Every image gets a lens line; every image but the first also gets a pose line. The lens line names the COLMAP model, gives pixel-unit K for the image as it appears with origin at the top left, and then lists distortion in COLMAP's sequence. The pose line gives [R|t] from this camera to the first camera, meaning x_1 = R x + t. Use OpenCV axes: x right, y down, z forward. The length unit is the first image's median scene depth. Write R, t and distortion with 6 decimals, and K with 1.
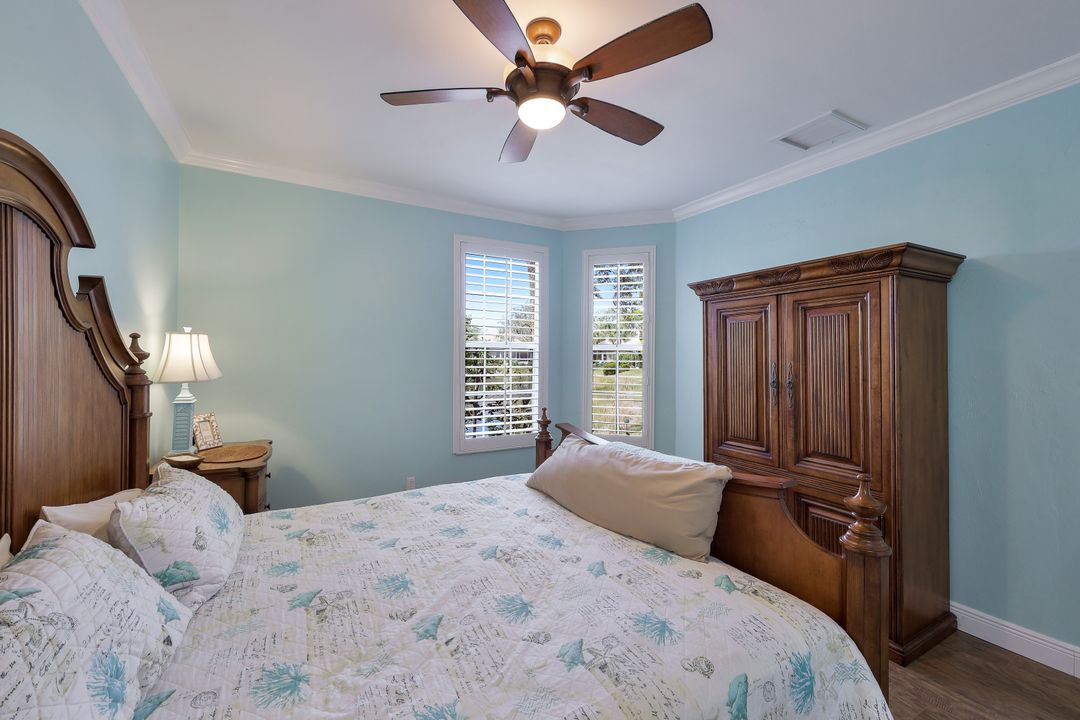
lens RADIAL K [[442.0, 0, 538.4], [0, 442.0, 355.4], [0, 0, 1]] dist [-0.002229, -0.000100]
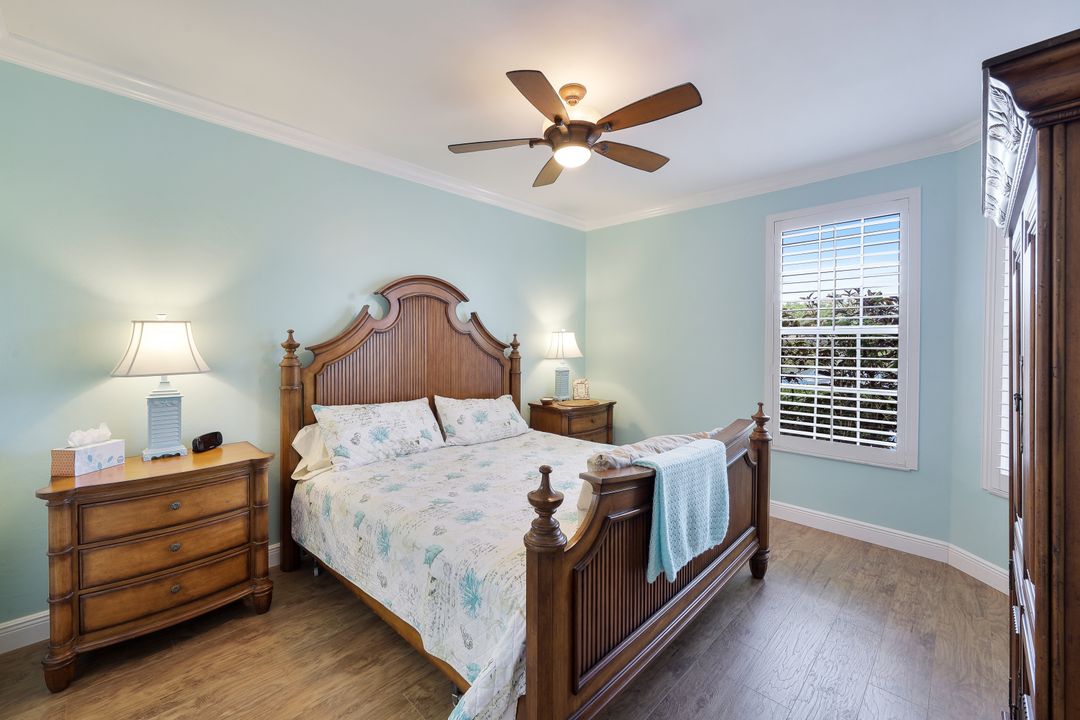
lens RADIAL K [[442.0, 0, 538.4], [0, 442.0, 355.4], [0, 0, 1]] dist [-0.002229, -0.000100]
pose [[0.280125, 0.020031, -0.959755, 0.775265], [0.000118, 0.999782, 0.020901, 0.005513], [0.959964, -0.005968, 0.280061, 0.340454]]
